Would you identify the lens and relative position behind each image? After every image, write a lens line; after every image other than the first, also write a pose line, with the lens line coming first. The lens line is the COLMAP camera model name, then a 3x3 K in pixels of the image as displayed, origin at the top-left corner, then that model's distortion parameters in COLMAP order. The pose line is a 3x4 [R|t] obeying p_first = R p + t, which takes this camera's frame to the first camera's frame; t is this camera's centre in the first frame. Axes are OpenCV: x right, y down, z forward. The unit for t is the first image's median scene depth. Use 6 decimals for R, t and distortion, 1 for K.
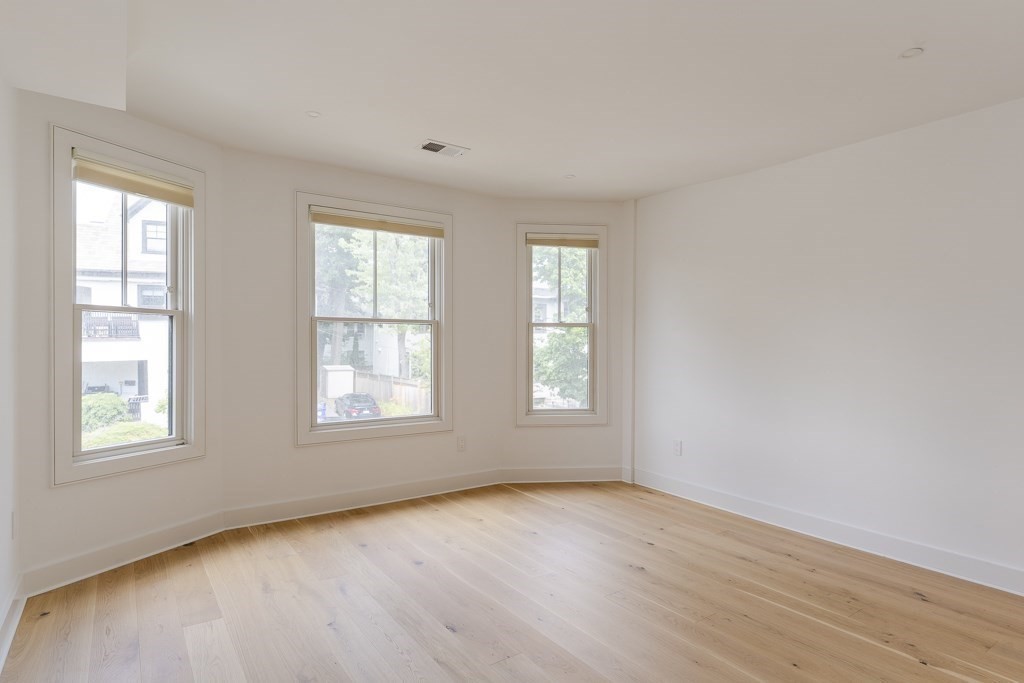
lens RADIAL K [[545.1, 0, 508.5], [0, 545.1, 347.3], [0, 0, 1]] dist [-0.003456, -0.000306]
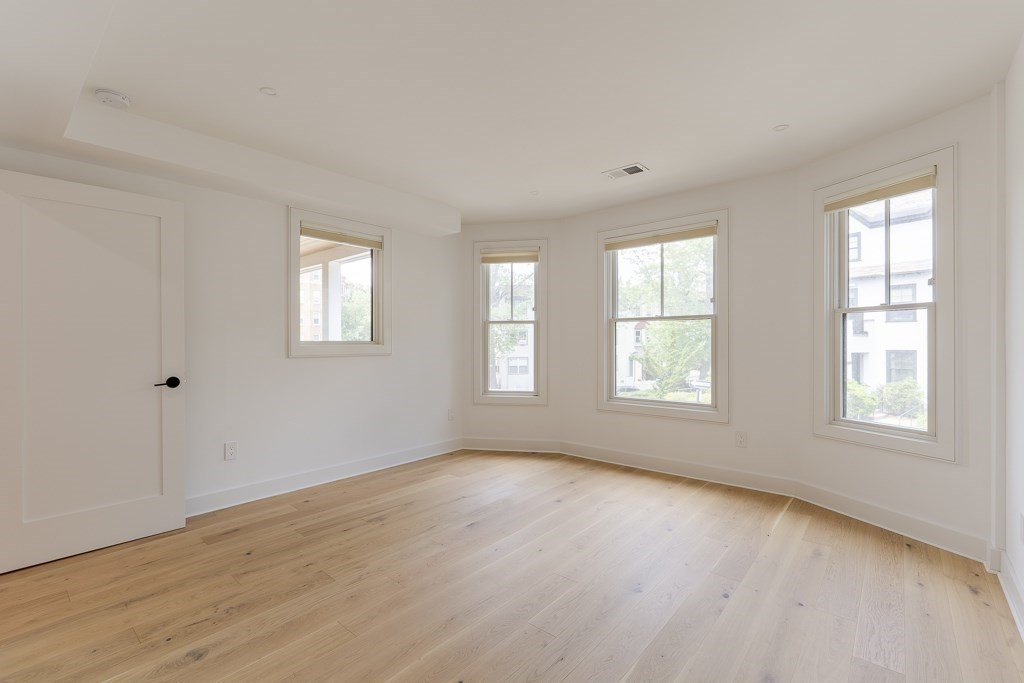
lens RADIAL K [[466.5, 0, 512.0], [0, 466.5, 341.5], [0, 0, 1]] dist [-0.000456, -0.000170]
pose [[0.241611, -0.003251, -0.970368, 0.832281], [0.002306, 0.999993, -0.002777, 0.005171], [0.970370, -0.001567, 0.241617, 0.540840]]
